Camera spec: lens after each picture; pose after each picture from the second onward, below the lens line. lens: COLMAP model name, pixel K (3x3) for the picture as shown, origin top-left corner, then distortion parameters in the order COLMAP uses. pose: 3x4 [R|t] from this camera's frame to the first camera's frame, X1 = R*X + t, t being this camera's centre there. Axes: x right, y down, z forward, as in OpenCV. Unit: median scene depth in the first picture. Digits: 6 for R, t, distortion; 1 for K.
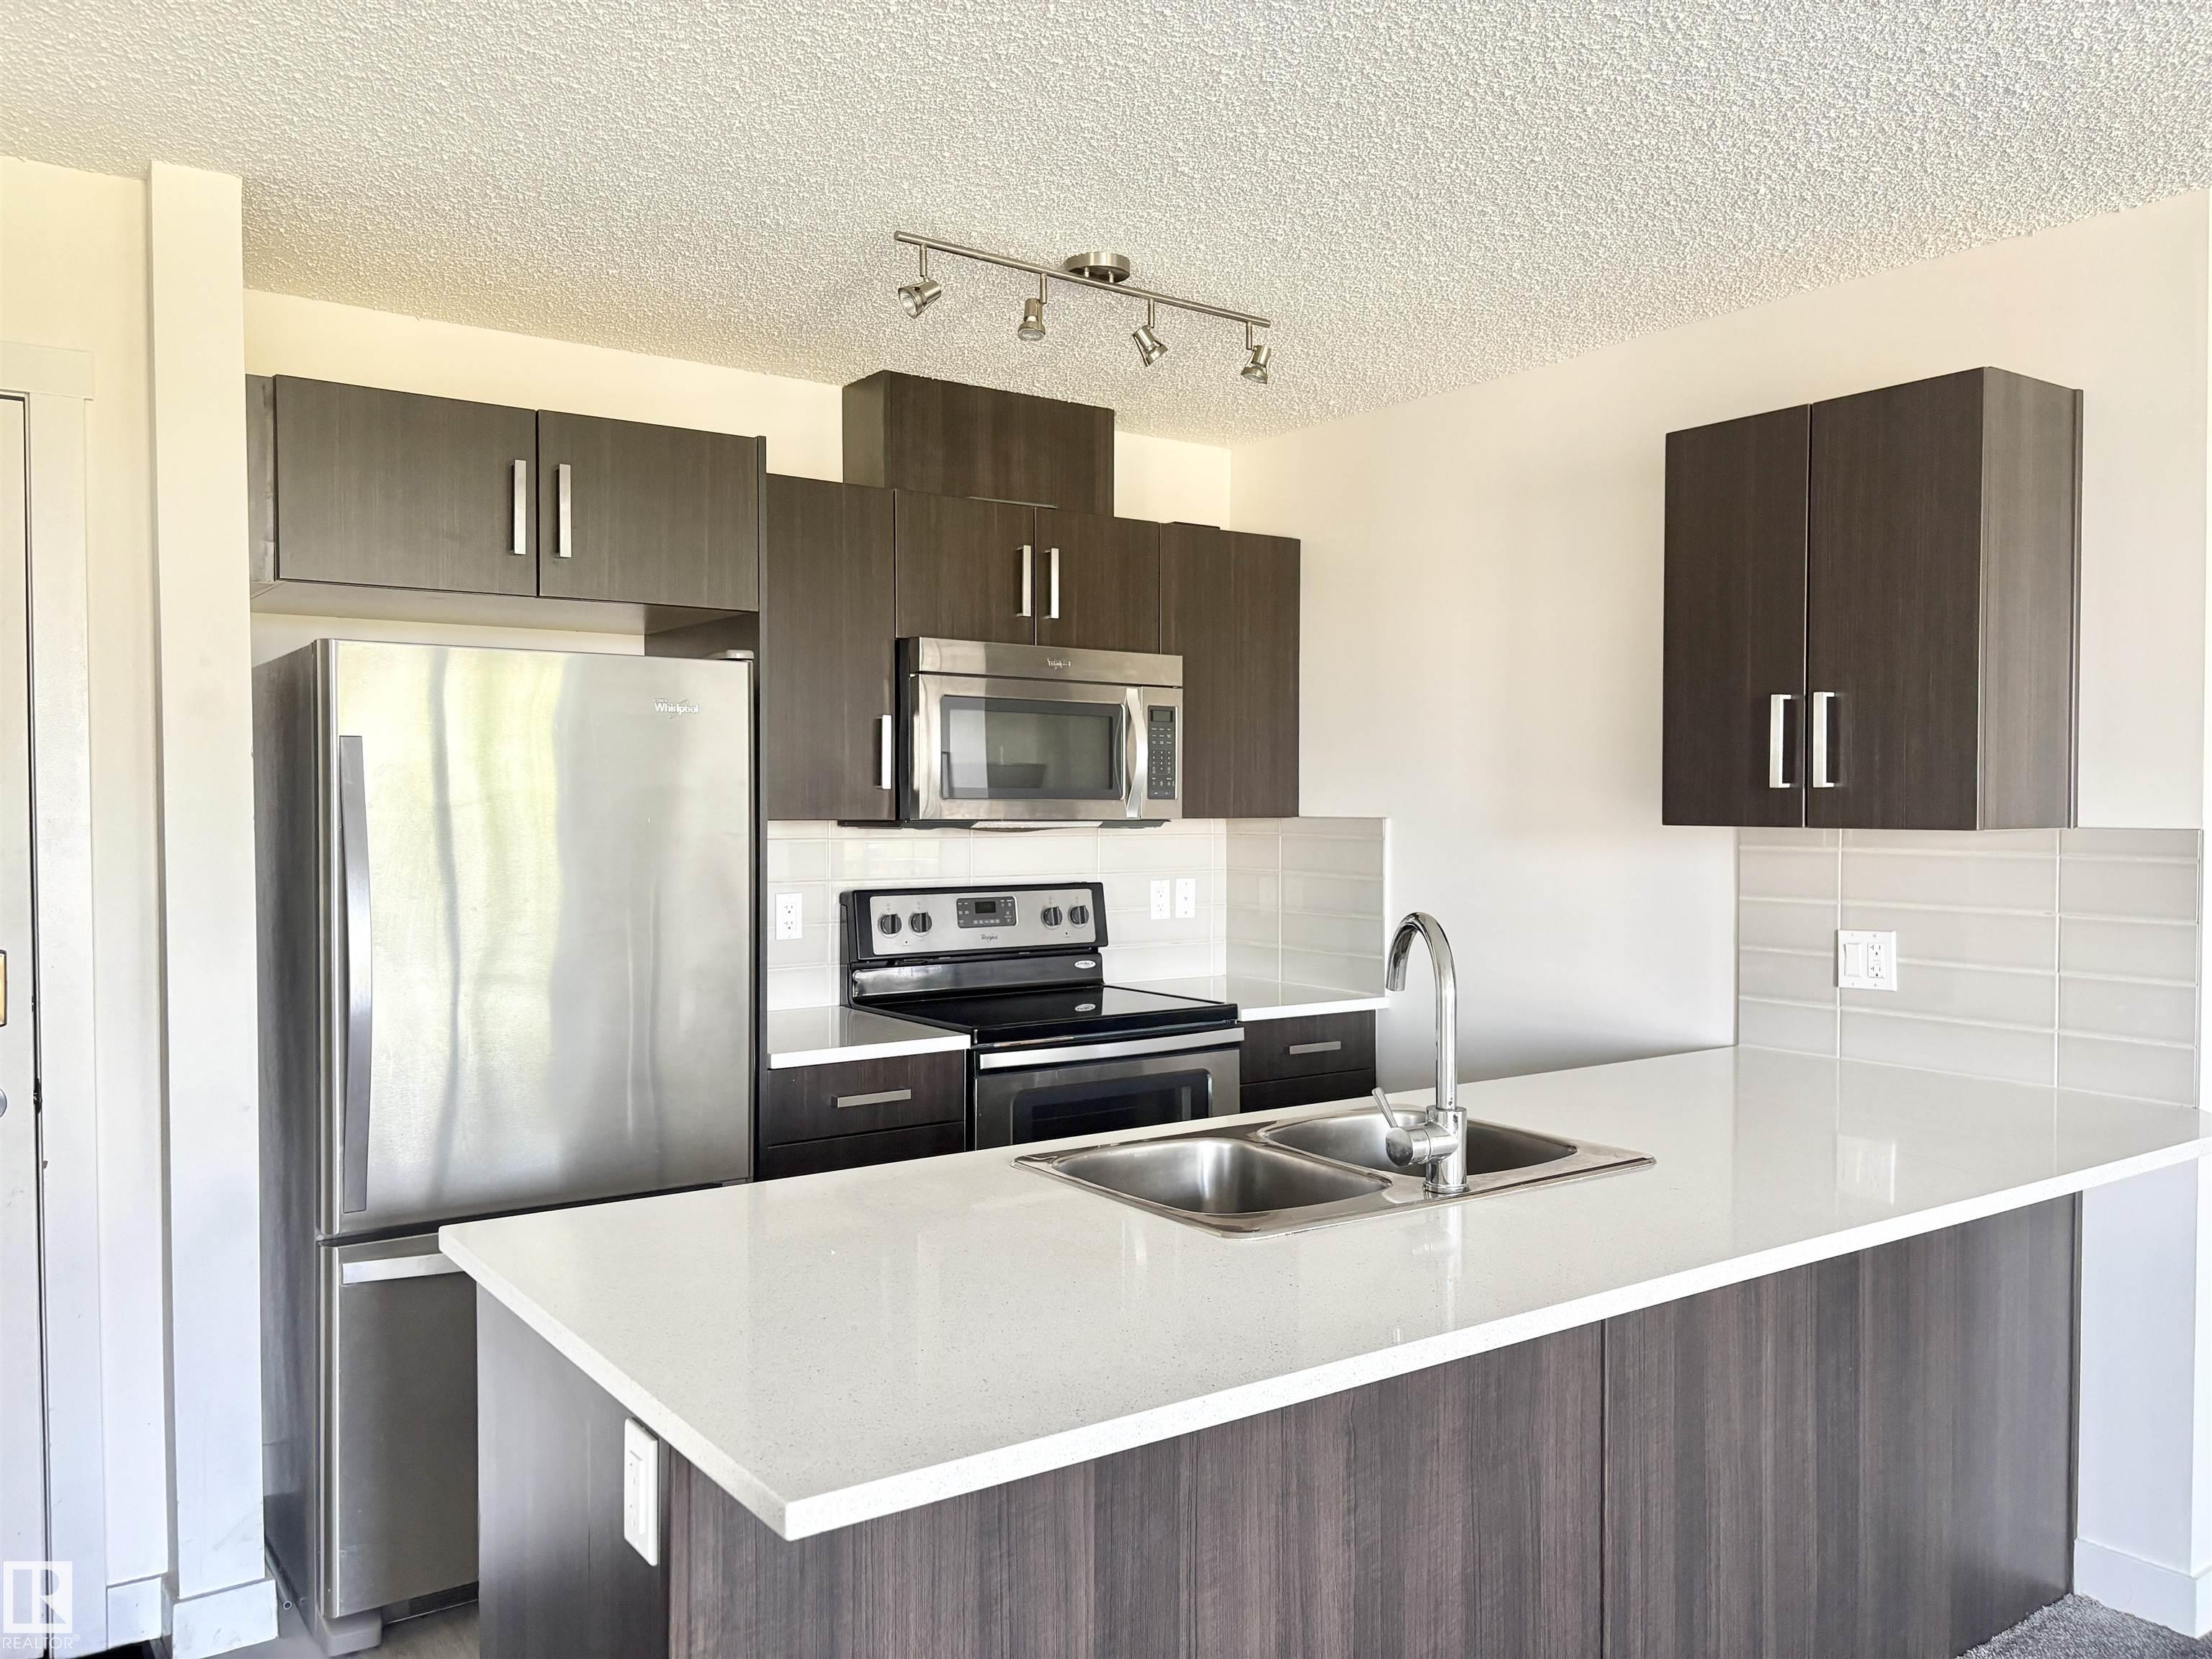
lens RADIAL K [[1665.2, 0, 1090.9], [0, 1665.2, 841.7], [0, 0, 1]] dist [0.061801, -0.067584]
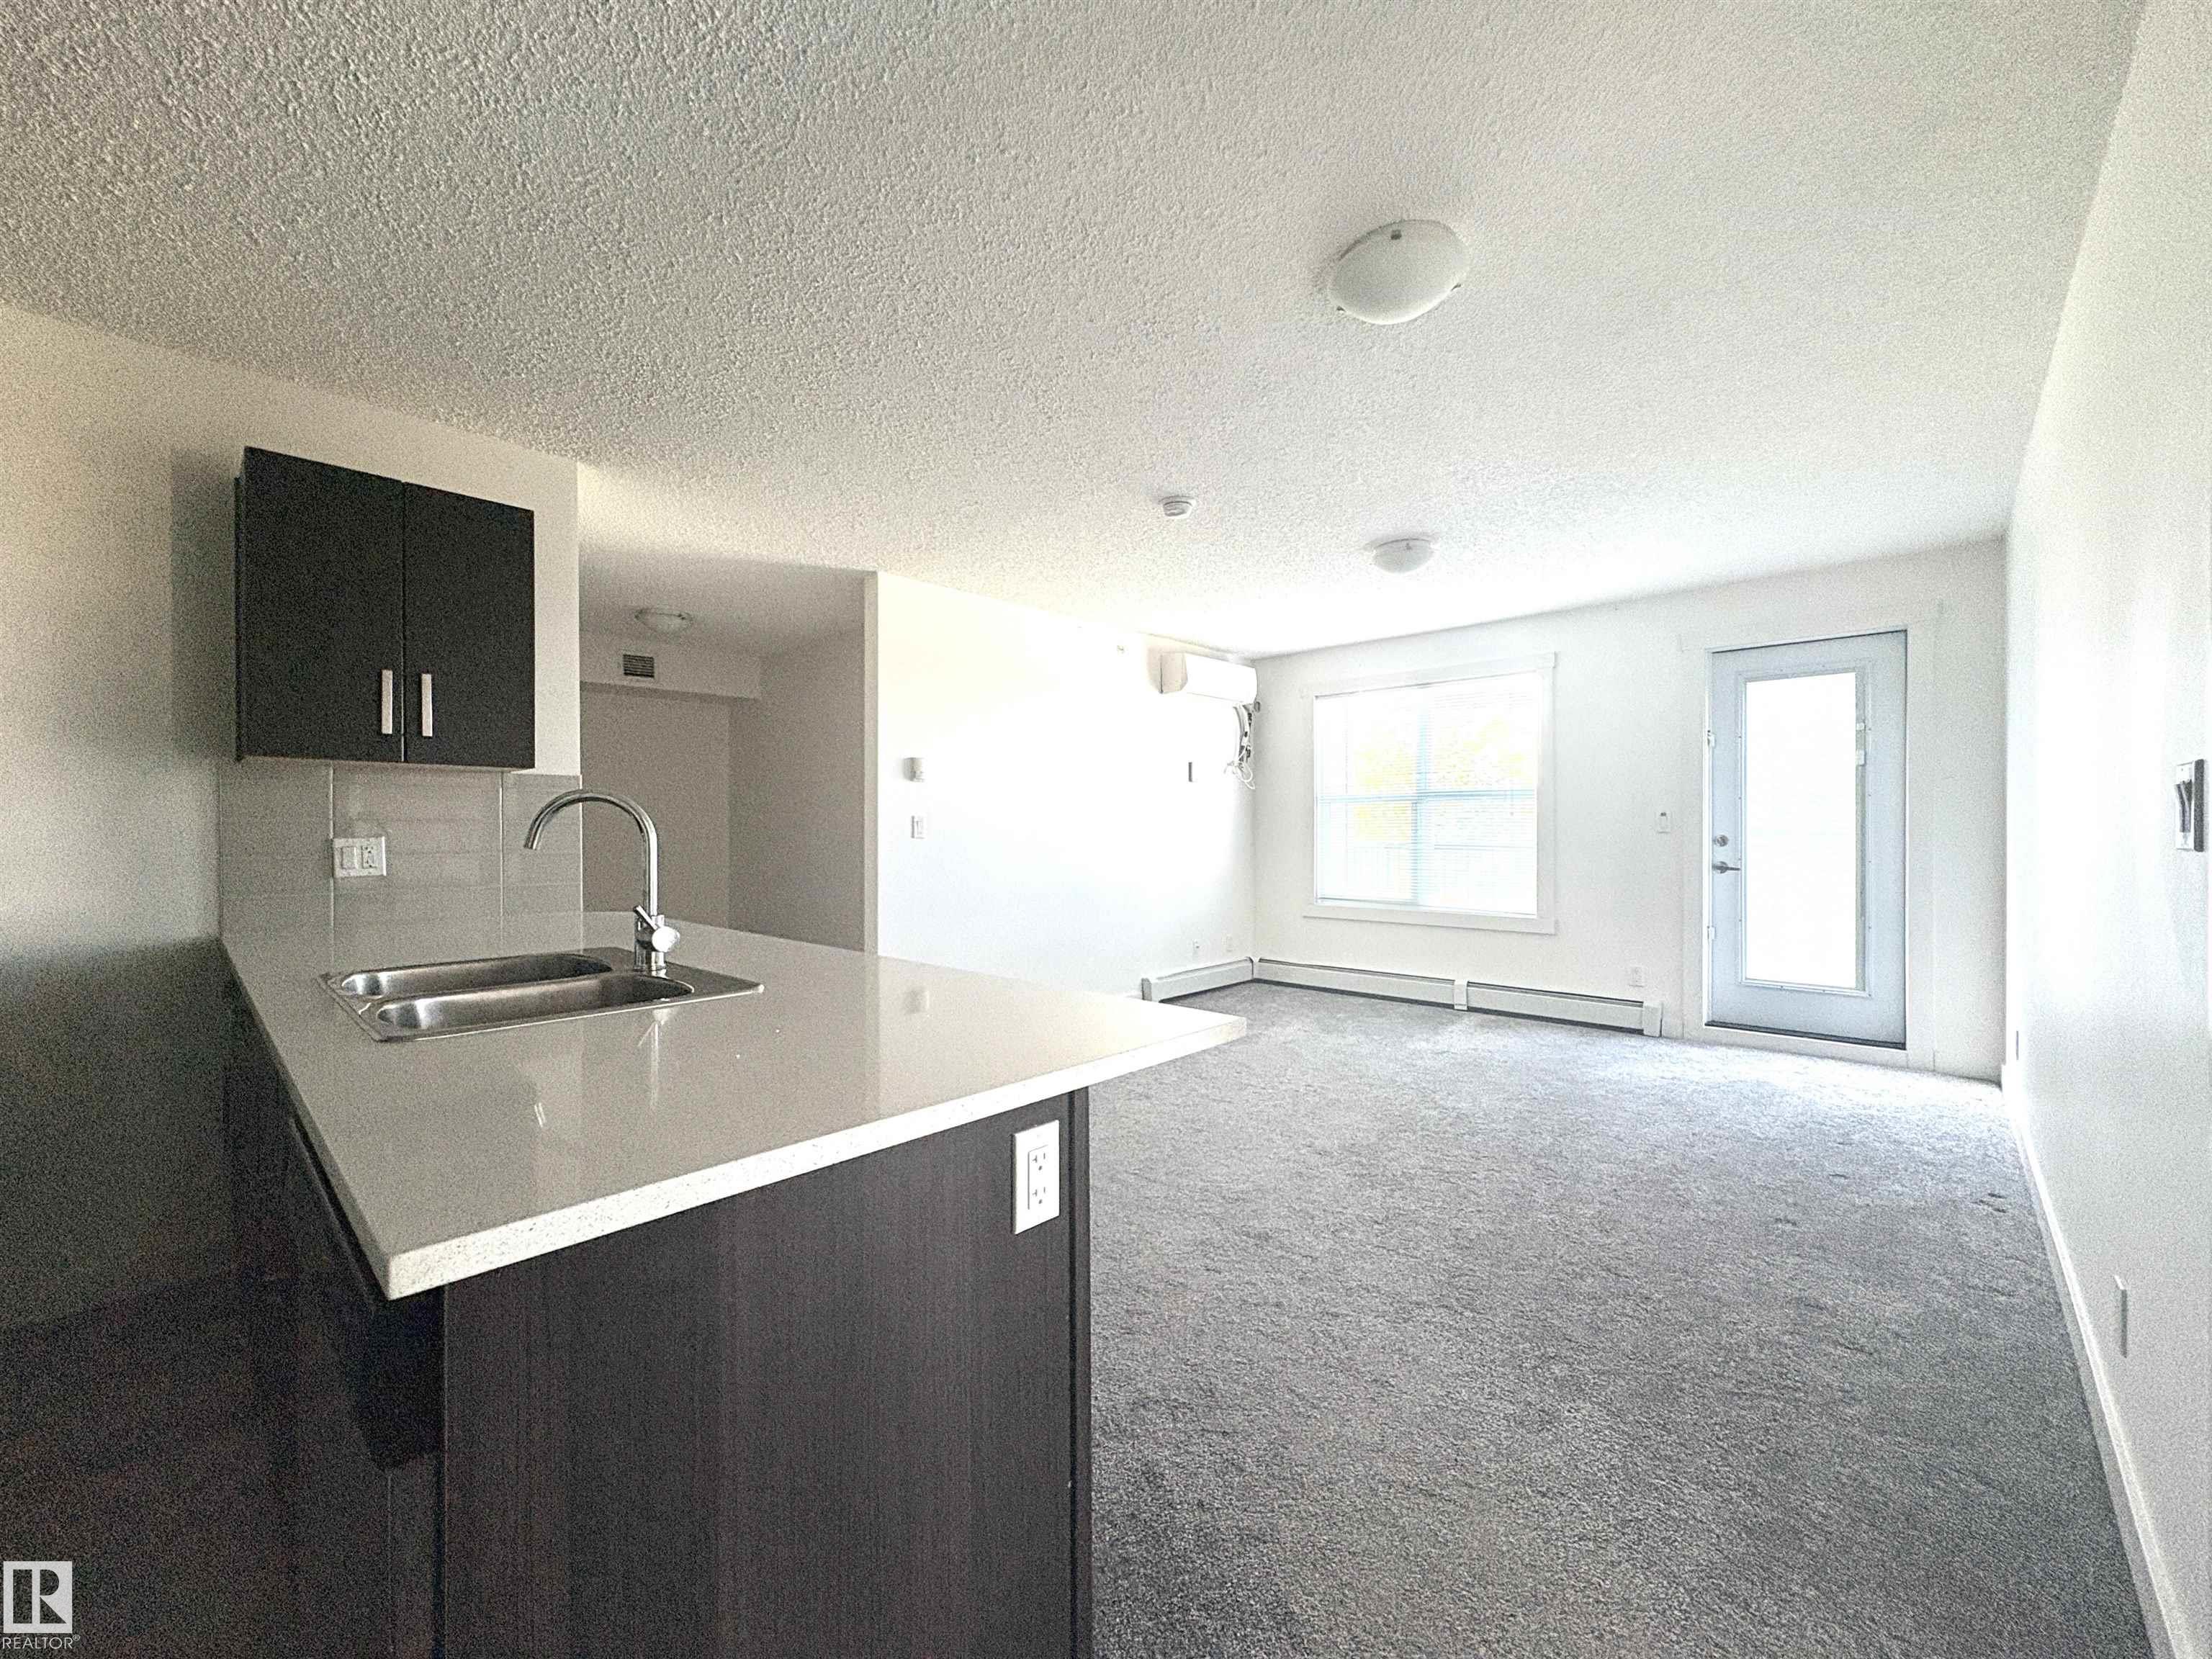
lens RADIAL K [[876.8, 0, 1113.1], [0, 876.8, 833.9], [0, 0, 1]] dist [-0.000620, 0.000847]
pose [[-0.208655, -0.006475, 0.977968, -0.439055], [0.027251, 0.999551, 0.012433, 0.058438], [-0.977610, 0.029245, -0.208385, 0.510123]]
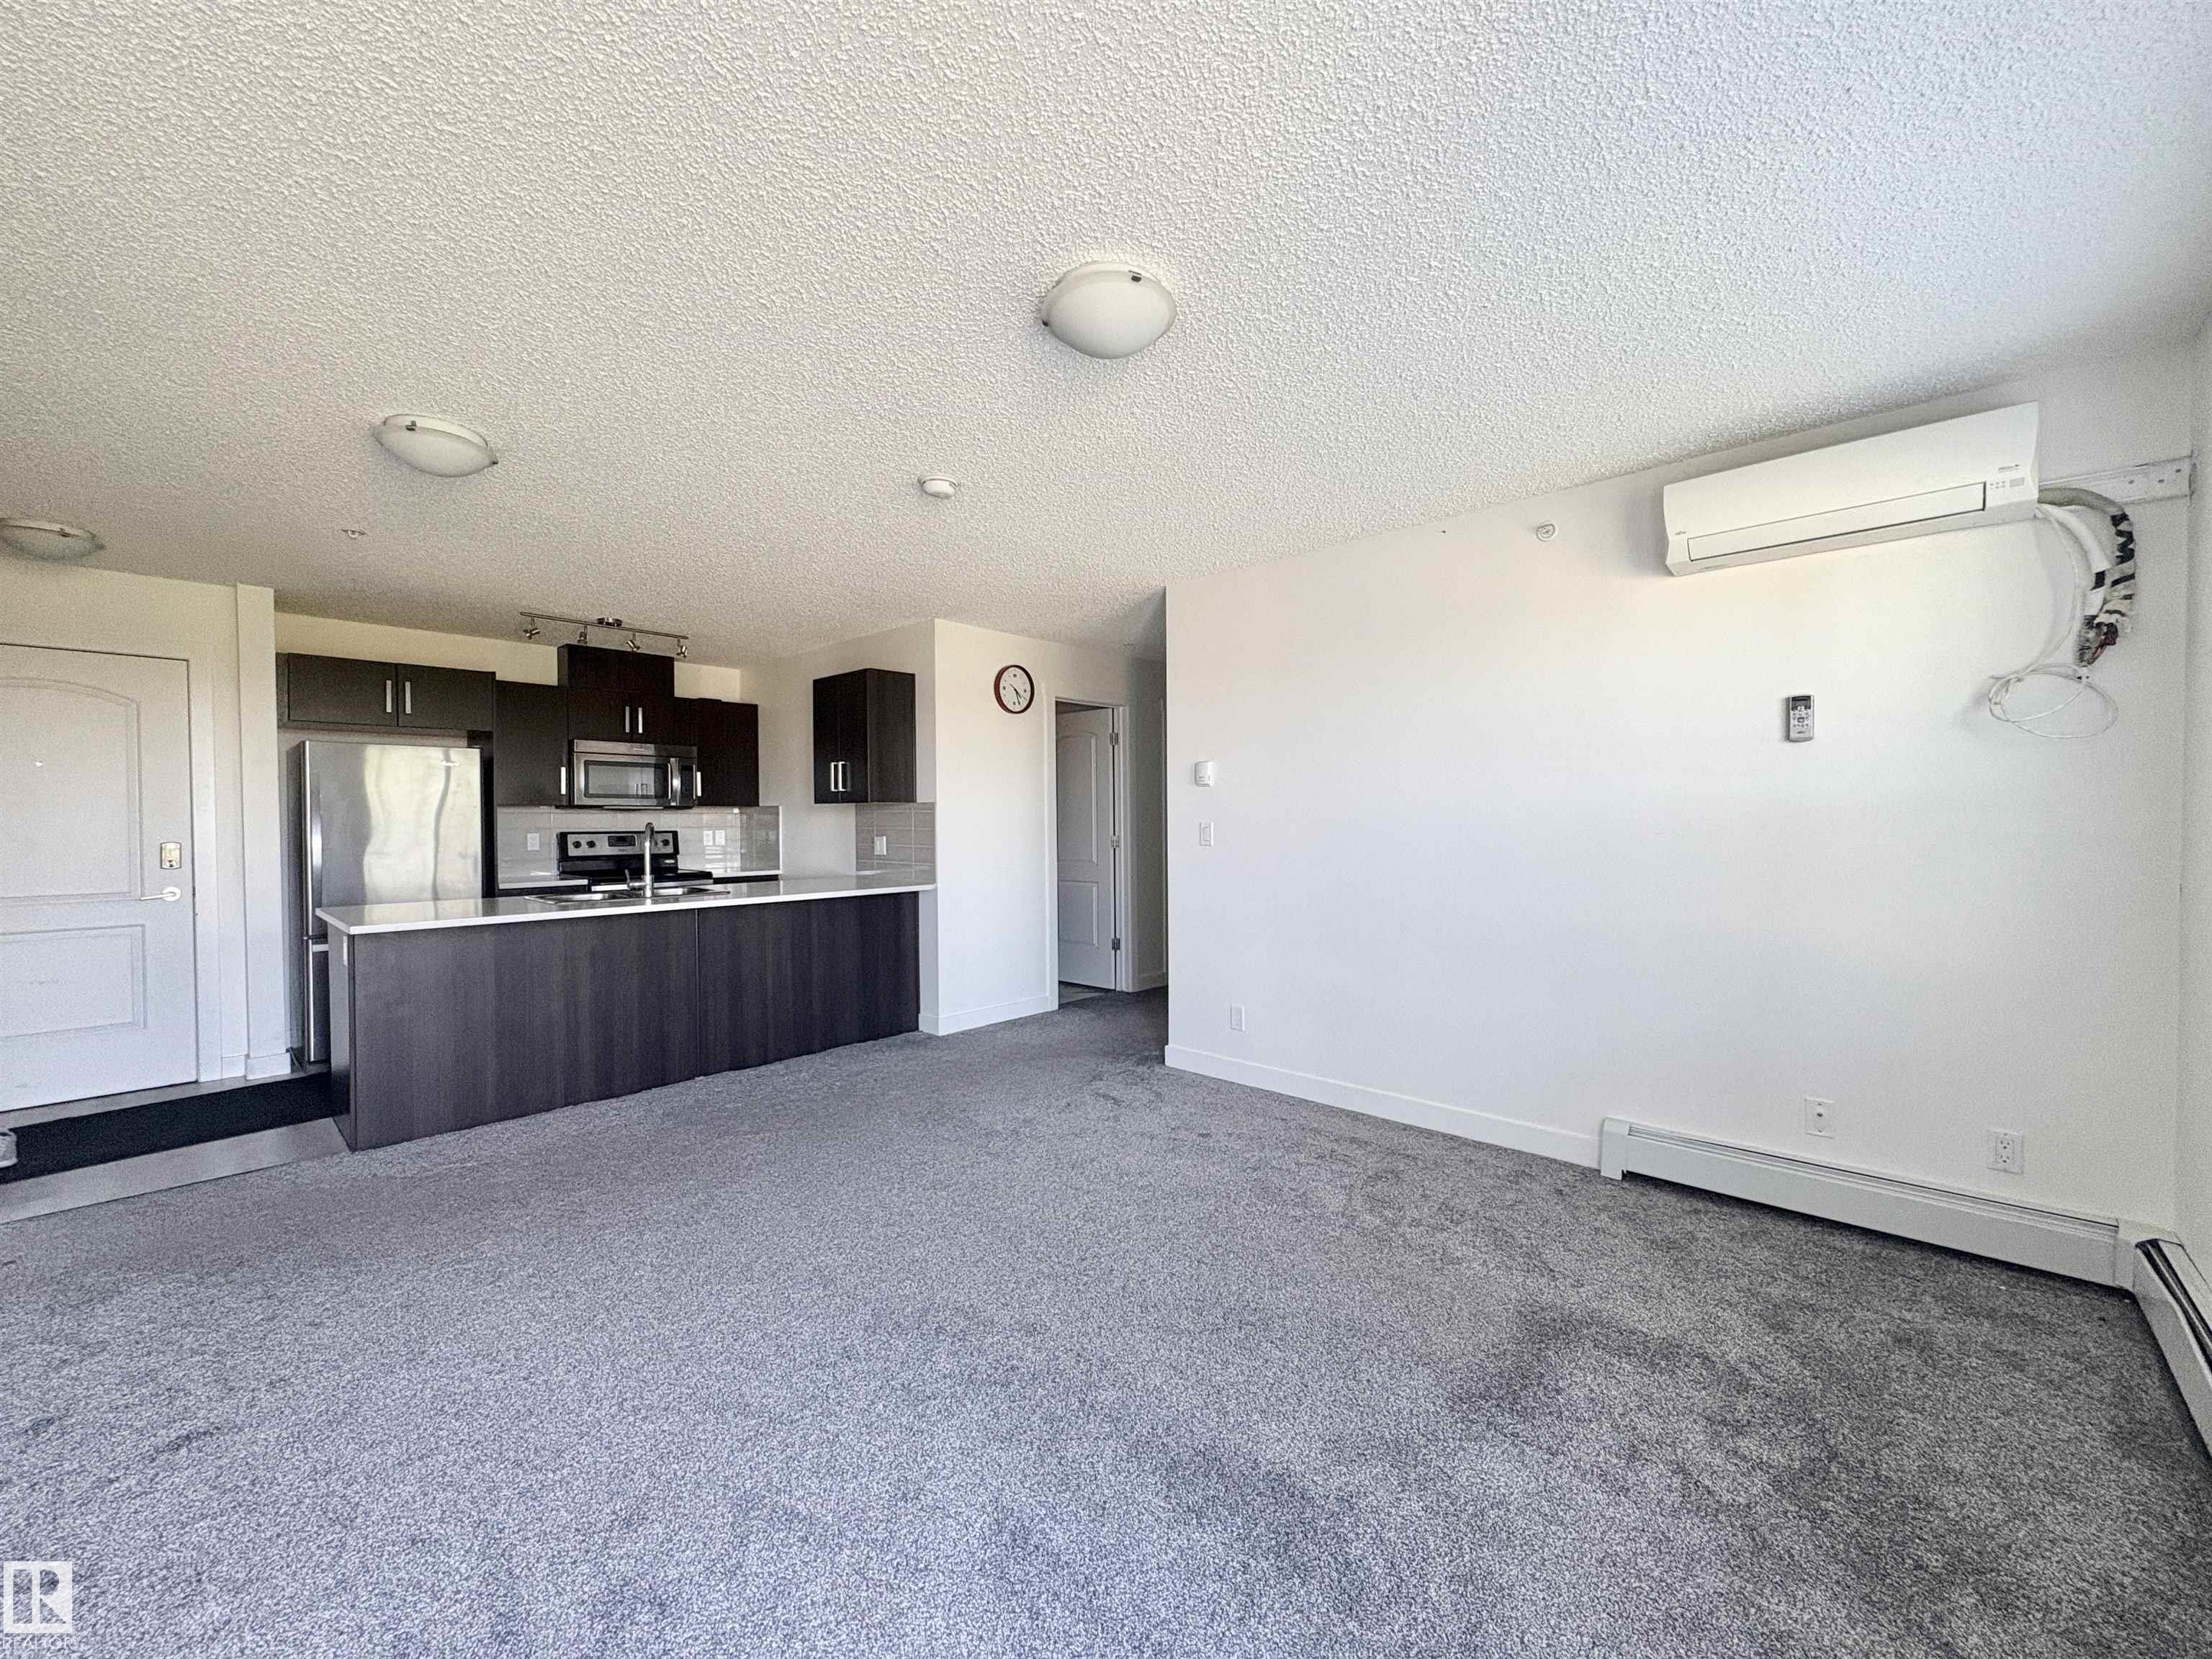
lens RADIAL K [[876.8, 0, 1103.9], [0, 876.8, 833.0], [0, 0, 1]] dist [-0.000620, 0.000847]
pose [[0.977529, -0.008583, 0.210626, 0.527722], [0.010288, 0.999923, -0.006998, 0.062128], [-0.210550, 0.009008, 0.977542, -0.724554]]
